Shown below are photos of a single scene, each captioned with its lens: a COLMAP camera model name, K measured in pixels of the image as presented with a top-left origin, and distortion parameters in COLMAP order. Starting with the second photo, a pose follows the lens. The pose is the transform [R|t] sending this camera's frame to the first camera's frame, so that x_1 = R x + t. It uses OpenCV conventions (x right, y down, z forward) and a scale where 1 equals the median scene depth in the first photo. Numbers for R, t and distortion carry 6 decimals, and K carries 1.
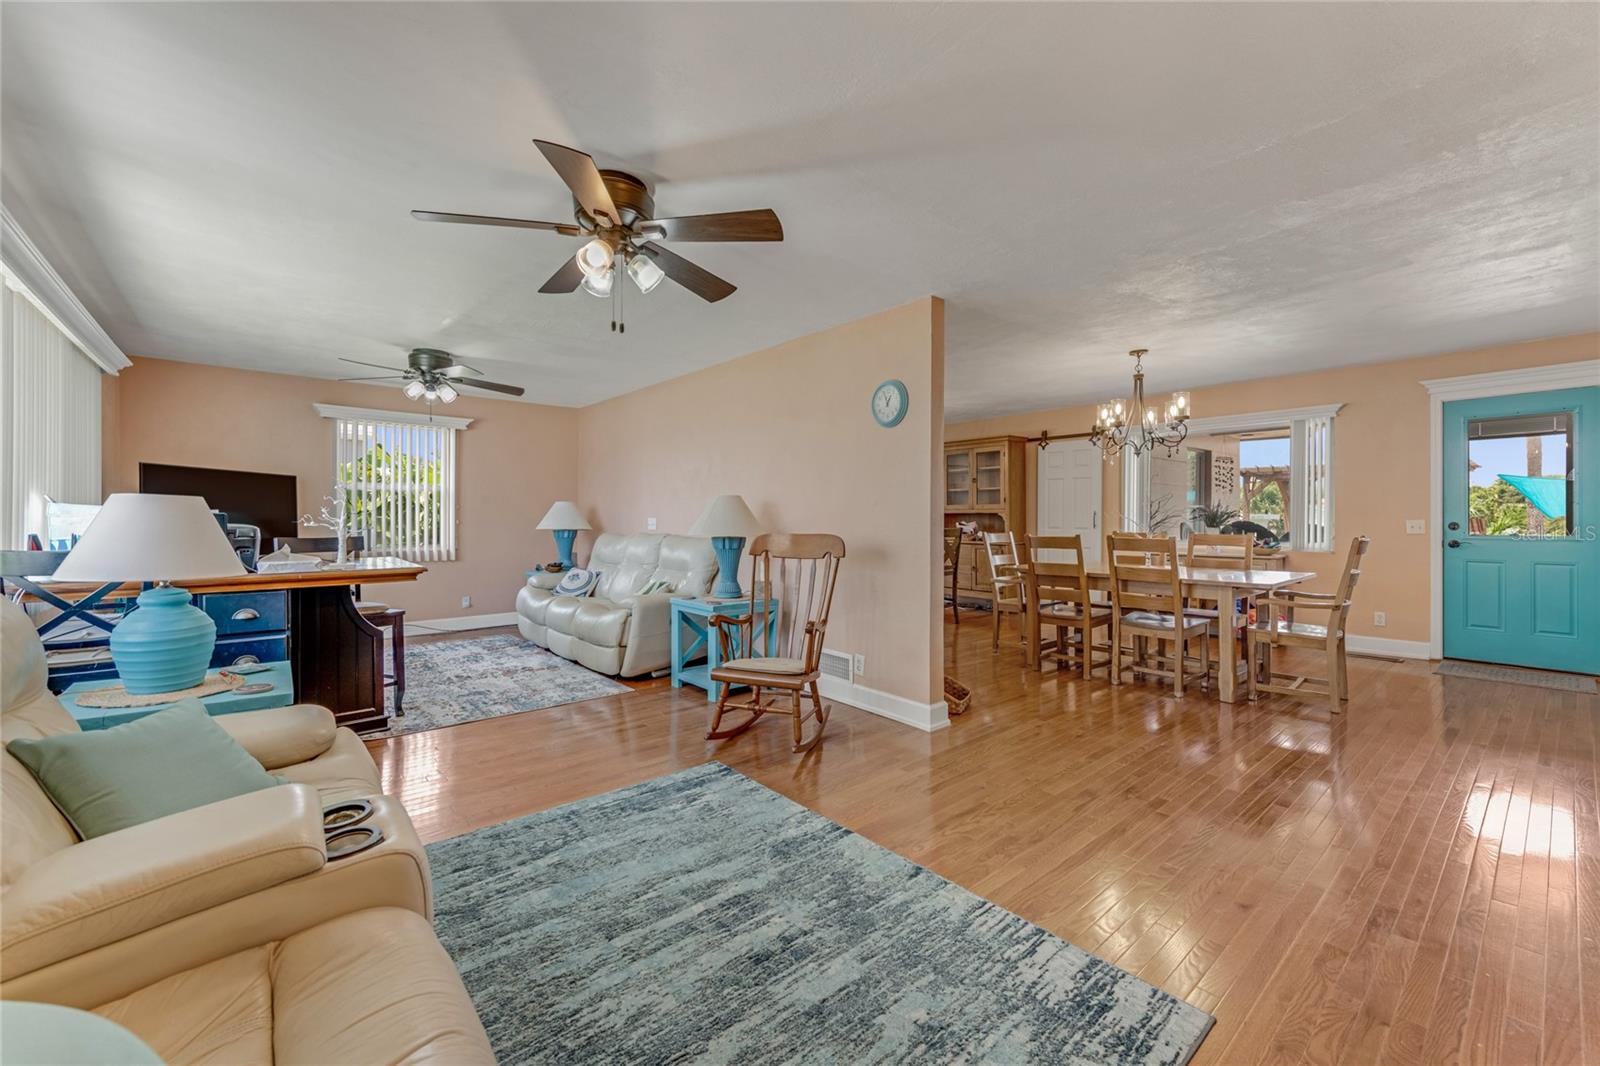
lens RADIAL K [[650.3, 0, 807.3], [0, 650.3, 521.3], [0, 0, 1]] dist [0.002199, -0.000122]
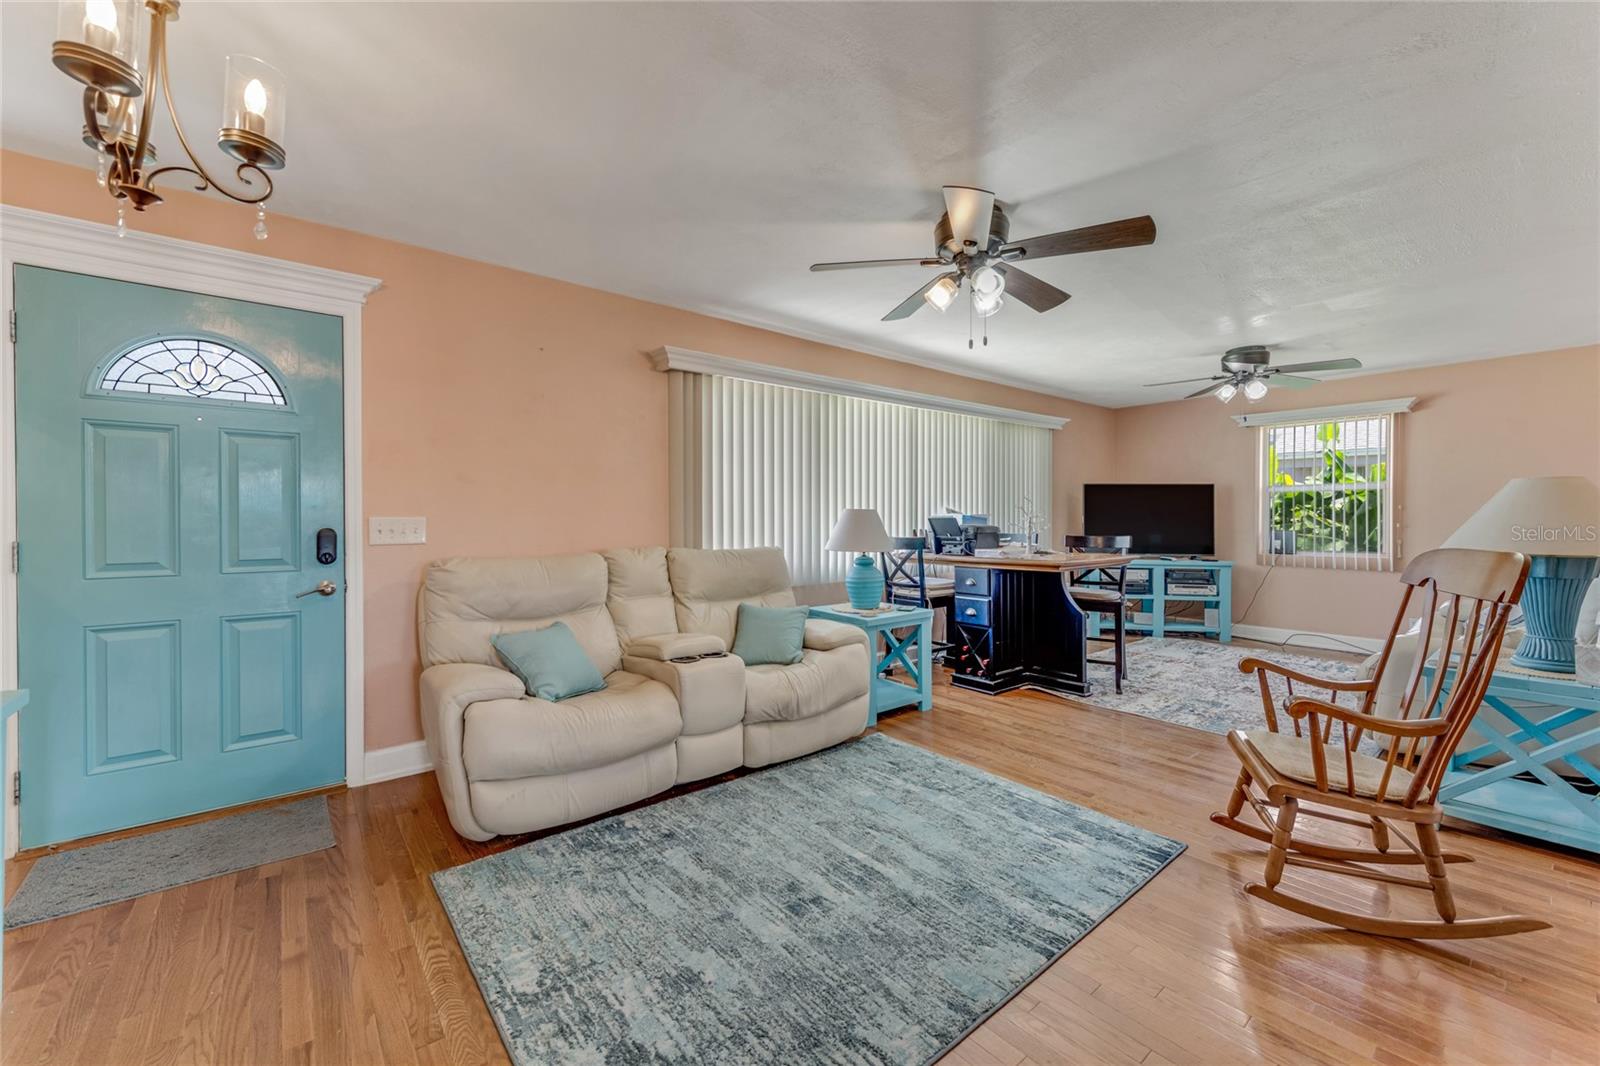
lens RADIAL K [[621.0, 0, 806.6], [0, 621.0, 539.6], [0, 0, 1]] dist [0.012583, 0.000020]
pose [[-0.015613, 0.029992, -0.999428, 0.787834], [-0.005983, 0.999529, 0.030088, -0.004053], [0.999860, 0.006450, -0.015427, 0.774987]]
